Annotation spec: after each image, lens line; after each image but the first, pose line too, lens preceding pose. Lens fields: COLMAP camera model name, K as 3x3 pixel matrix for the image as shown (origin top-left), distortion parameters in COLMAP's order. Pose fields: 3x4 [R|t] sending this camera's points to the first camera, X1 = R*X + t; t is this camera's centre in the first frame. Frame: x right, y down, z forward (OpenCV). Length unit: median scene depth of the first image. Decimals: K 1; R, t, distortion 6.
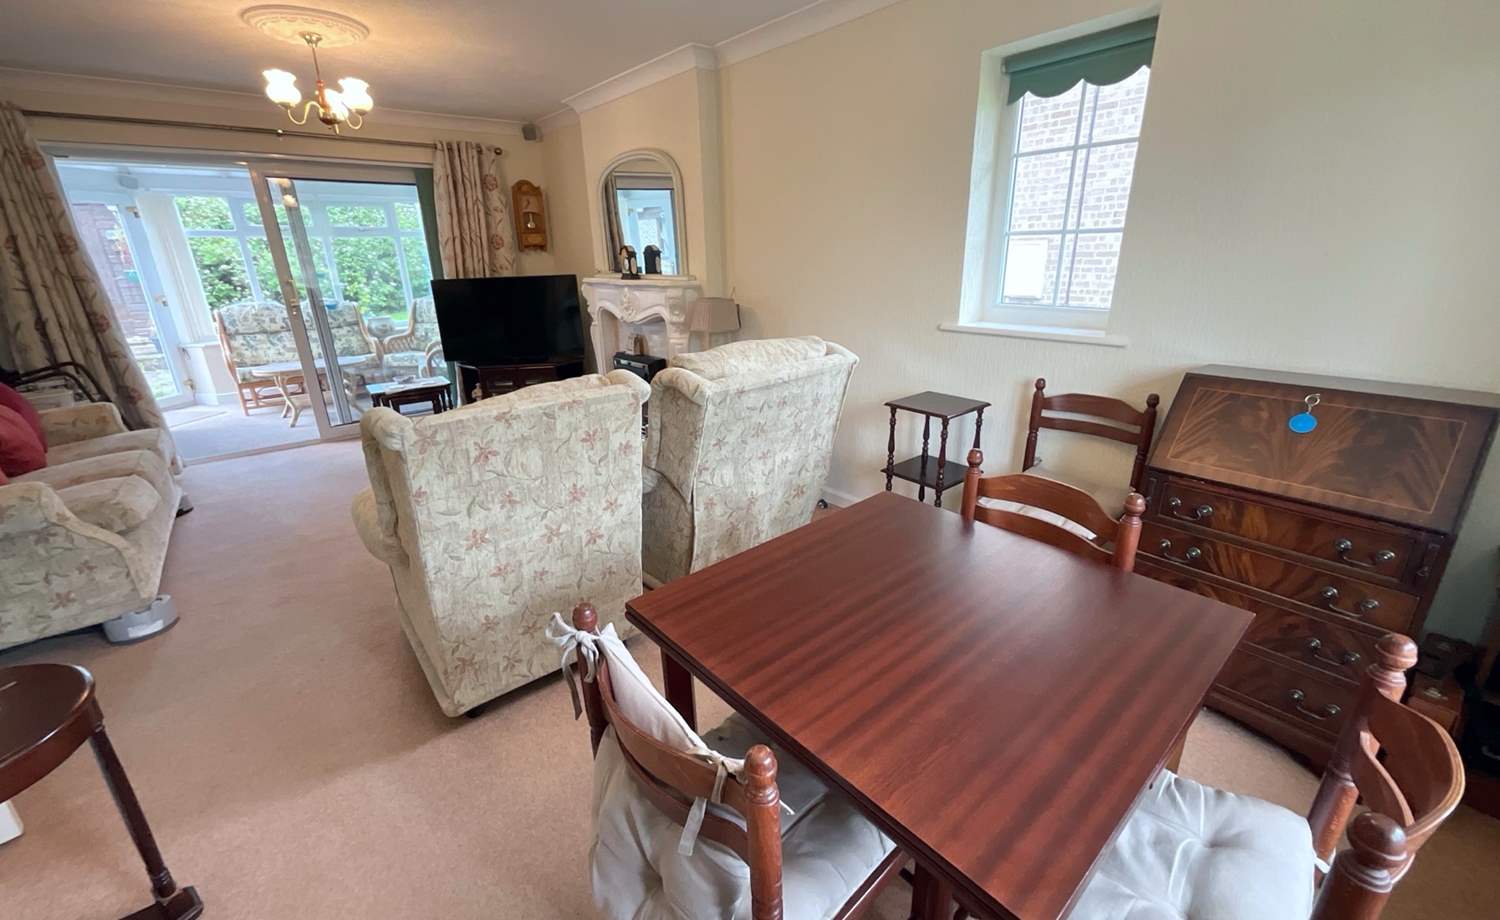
lens RADIAL K [[611.8, 0, 749.0], [0, 611.8, 443.9], [0, 0, 1]] dist [-0.002138, 0.000114]
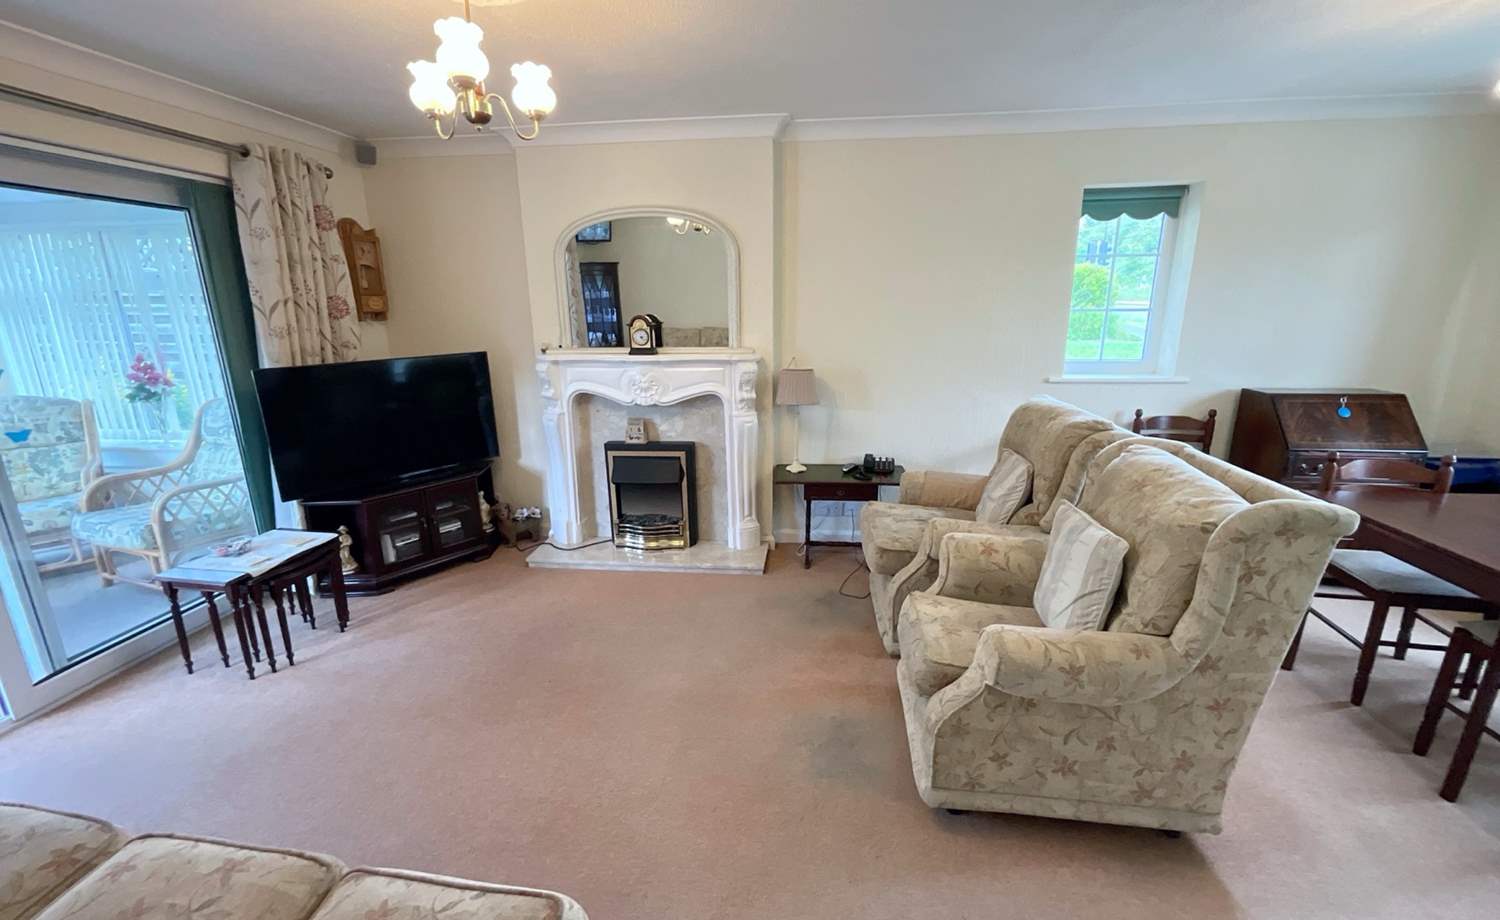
lens RADIAL K [[609.4, 0, 748.7], [0, 609.4, 459.4], [0, 0, 1]] dist [-0.003418, 0.000965]
pose [[0.729947, -0.154259, 0.665869, -0.579275], [0.203163, 0.979136, 0.004119, -0.089889], [-0.652612, 0.132273, 0.746058, 0.264124]]
